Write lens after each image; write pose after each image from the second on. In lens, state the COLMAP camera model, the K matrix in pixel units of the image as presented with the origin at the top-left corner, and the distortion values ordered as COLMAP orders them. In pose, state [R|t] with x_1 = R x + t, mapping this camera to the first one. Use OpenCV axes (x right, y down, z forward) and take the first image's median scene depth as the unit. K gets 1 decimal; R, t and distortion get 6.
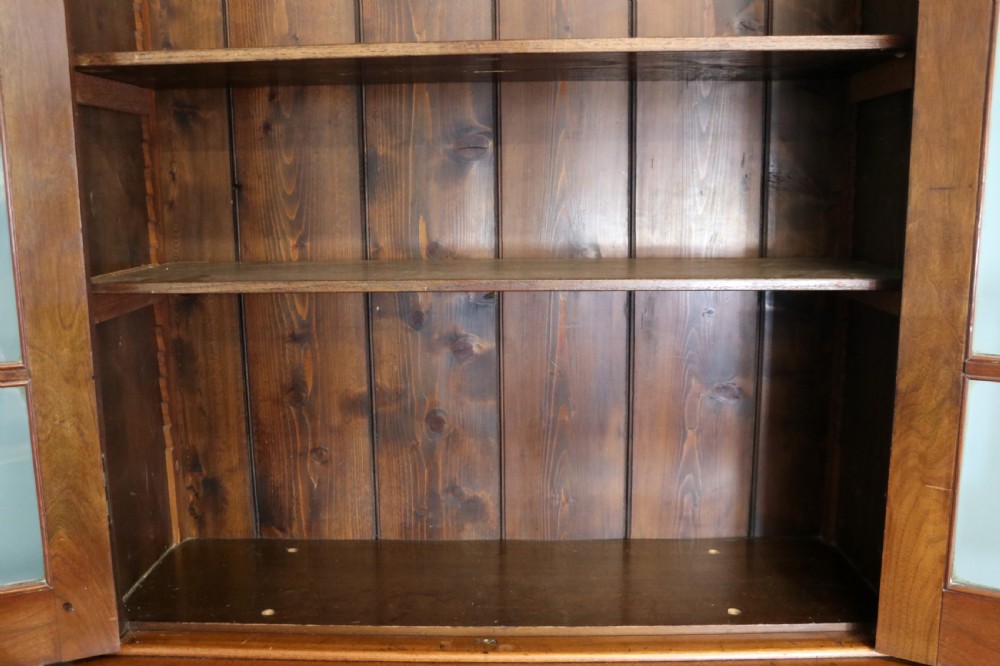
lens RADIAL K [[890.1, 0, 496.9], [0, 890.1, 339.7], [0, 0, 1]] dist [-0.147066, 0.157122]
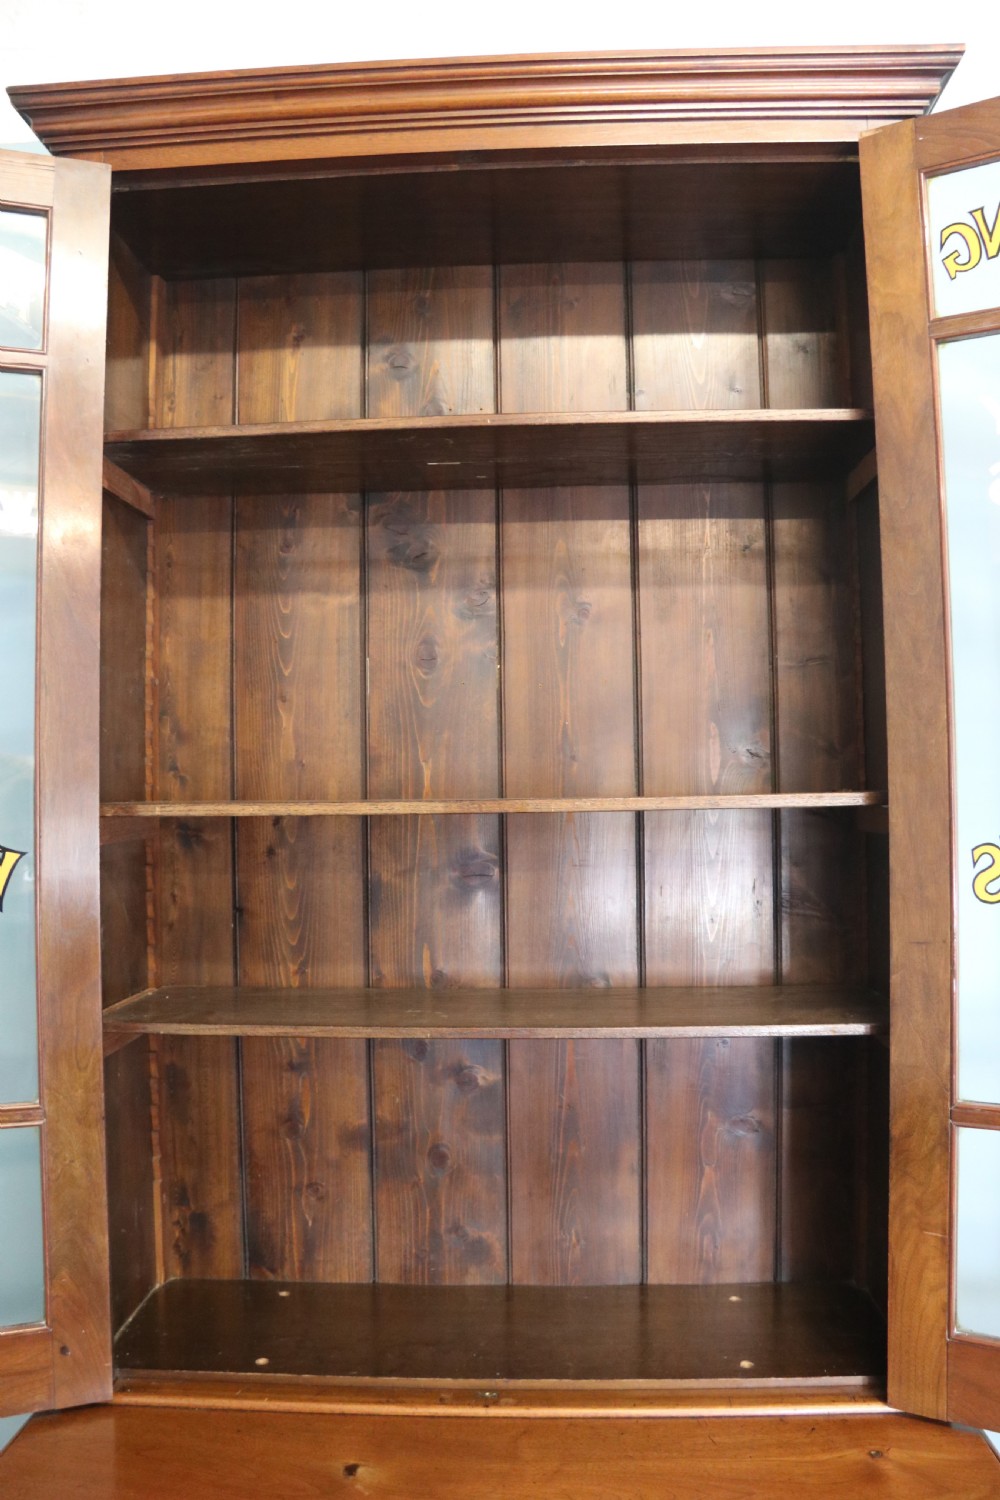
lens RADIAL K [[1160.6, 0, 503.0], [0, 1160.6, 755.5], [0, 0, 1]] dist [-0.183268, 0.117132]
pose [[0.999828, -0.001351, -0.018497, 0.023940], [-0.002498, 0.978439, -0.206522, -0.080747], [0.018377, 0.206533, 0.978267, -0.287682]]
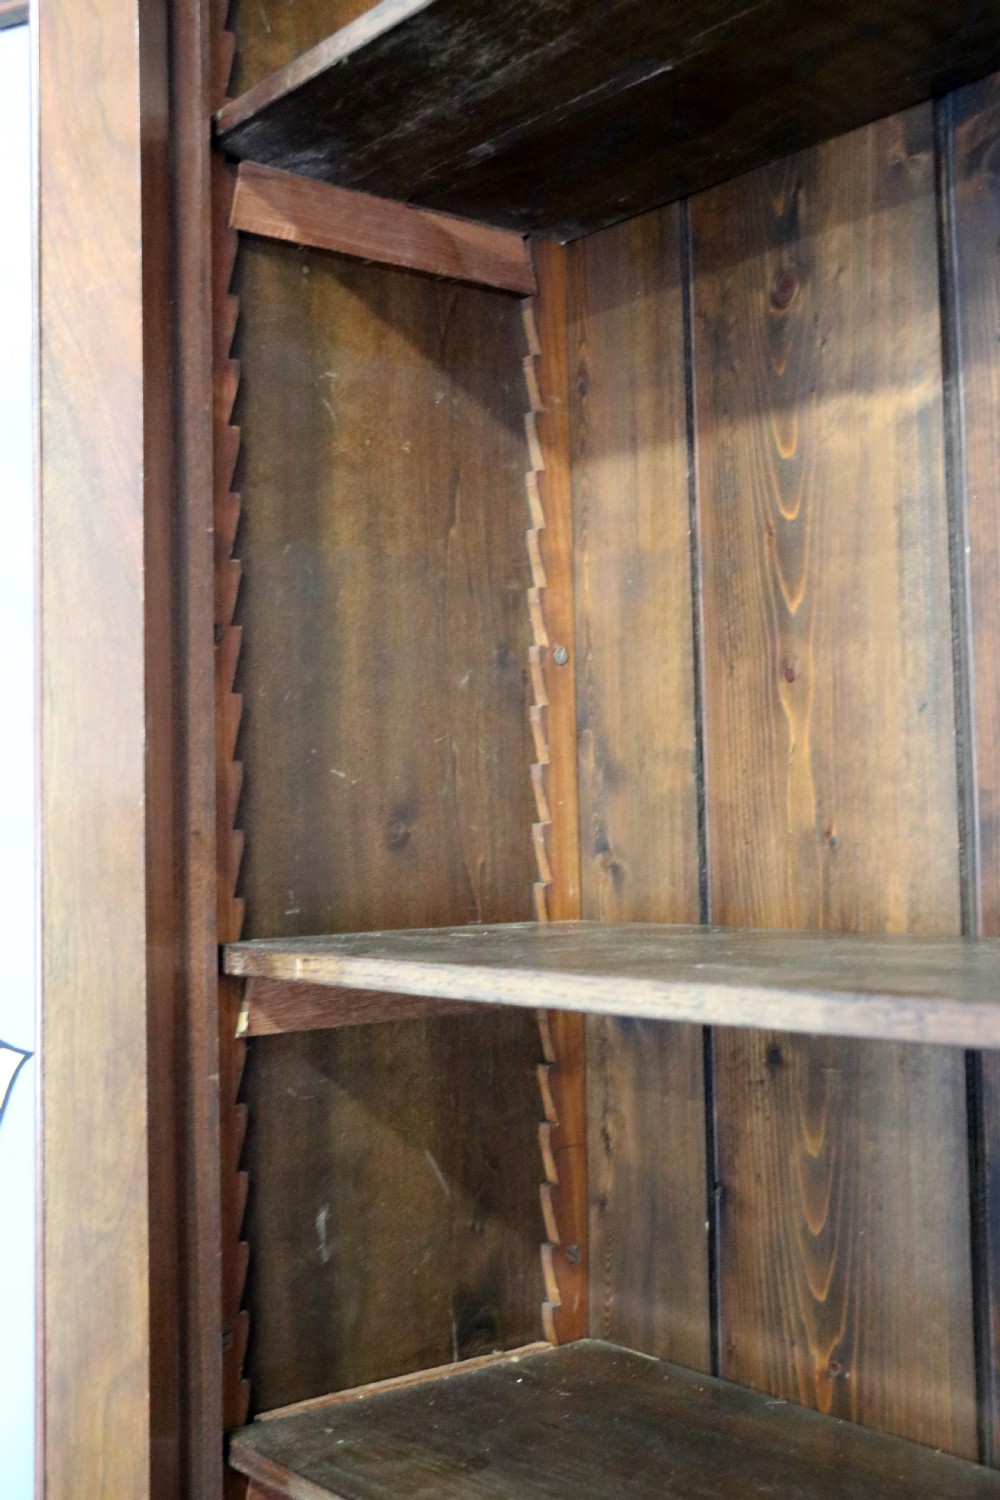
lens RADIAL K [[1747.8, 0, 502.8], [0, 1747.8, 753.4], [0, 0, 1]] dist [-0.066177, 0.218678]
pose [[0.645333, -0.034656, -0.763115, 0.265240], [-0.124120, 0.980939, -0.149510, -0.242535], [0.753750, 0.191201, 0.628731, 0.381639]]
